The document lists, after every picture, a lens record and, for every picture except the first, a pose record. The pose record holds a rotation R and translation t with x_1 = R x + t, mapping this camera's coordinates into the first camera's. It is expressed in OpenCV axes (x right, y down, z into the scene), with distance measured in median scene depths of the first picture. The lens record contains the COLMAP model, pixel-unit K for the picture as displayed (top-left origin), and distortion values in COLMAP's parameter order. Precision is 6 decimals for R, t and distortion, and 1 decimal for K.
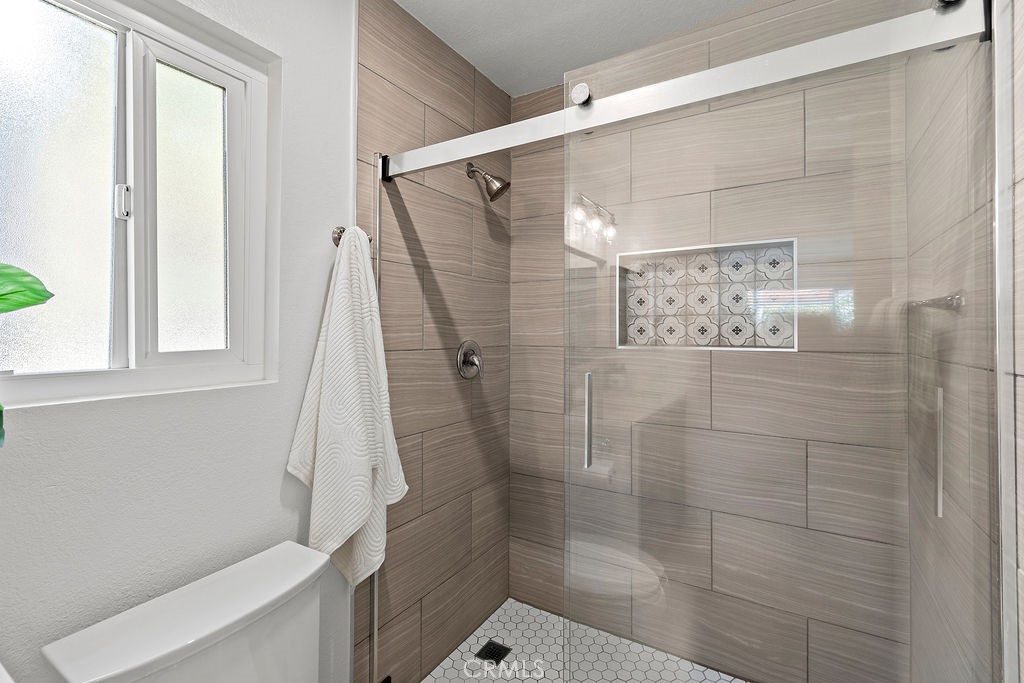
lens RADIAL K [[455.2, 0, 512.7], [0, 455.2, 319.5], [0, 0, 1]] dist [0.004886, -0.001527]
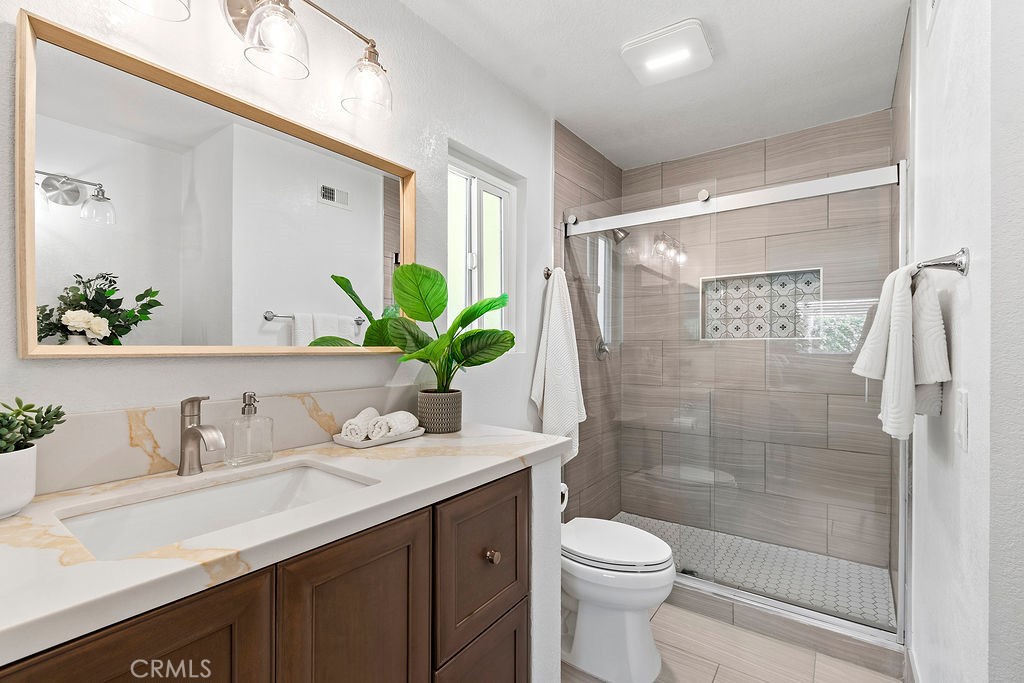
lens RADIAL K [[455.2, 0, 512.5], [0, 455.2, 348.1], [0, 0, 1]] dist [0.004886, -0.001527]
pose [[0.996091, -0.002810, -0.088290, -0.274670], [0.005007, 0.999683, 0.024669, 0.051327], [0.088193, -0.025015, 0.995789, -0.600455]]
